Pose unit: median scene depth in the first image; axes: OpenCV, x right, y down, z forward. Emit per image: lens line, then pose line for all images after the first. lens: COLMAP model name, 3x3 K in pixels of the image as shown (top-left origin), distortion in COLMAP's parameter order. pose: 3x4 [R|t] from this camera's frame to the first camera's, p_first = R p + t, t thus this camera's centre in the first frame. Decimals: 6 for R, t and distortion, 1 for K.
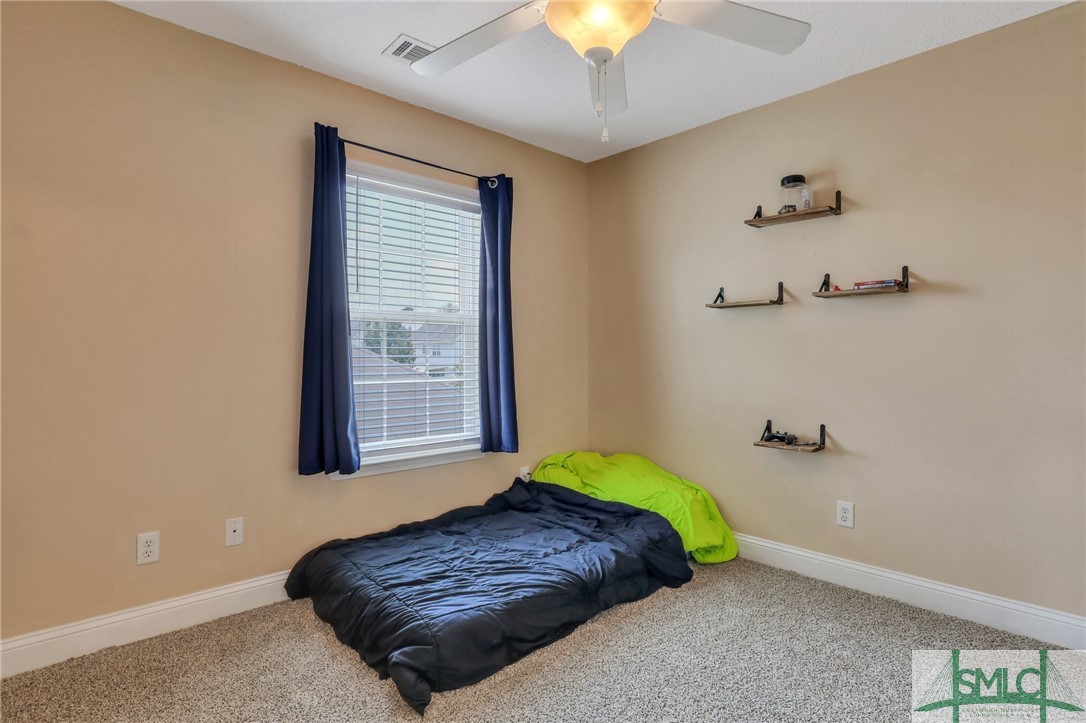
lens RADIAL K [[577.1, 0, 543.0], [0, 577.1, 361.5], [0, 0, 1]] dist [-0.000882, -0.000076]
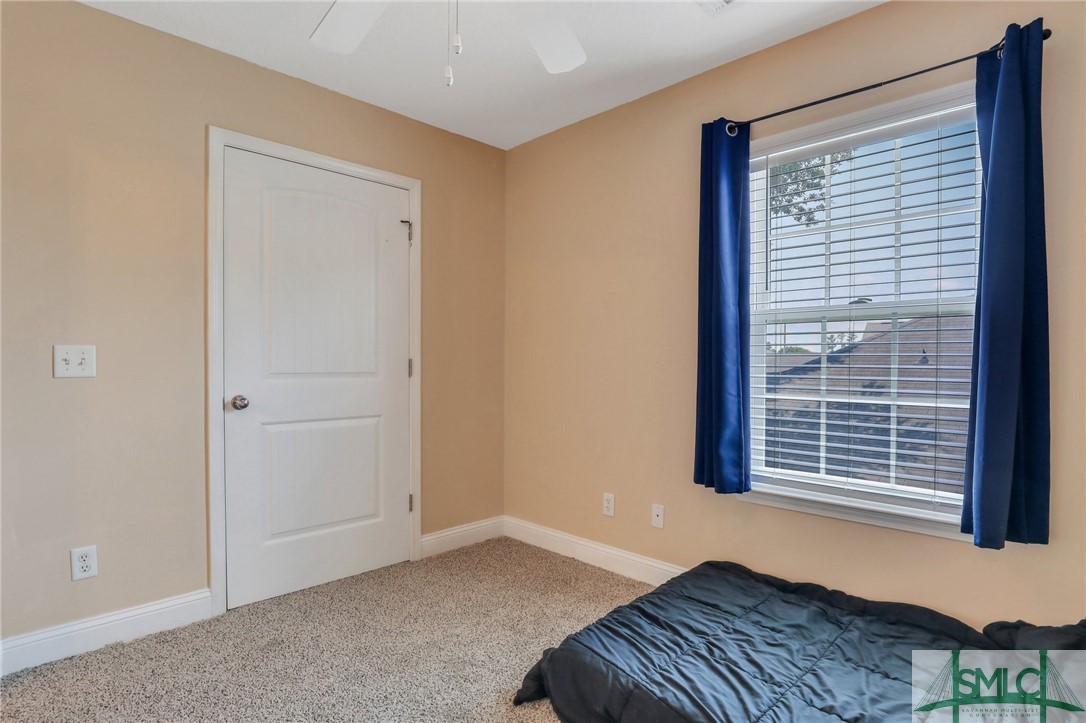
lens RADIAL K [[570.1, 0, 542.8], [0, 570.1, 378.9], [0, 0, 1]] dist [0.002604, 0.000645]
pose [[0.023778, 0.031148, -0.999232, 0.563893], [-0.007651, 0.999491, 0.030974, -0.013730], [0.999688, 0.006909, 0.024004, 0.696445]]
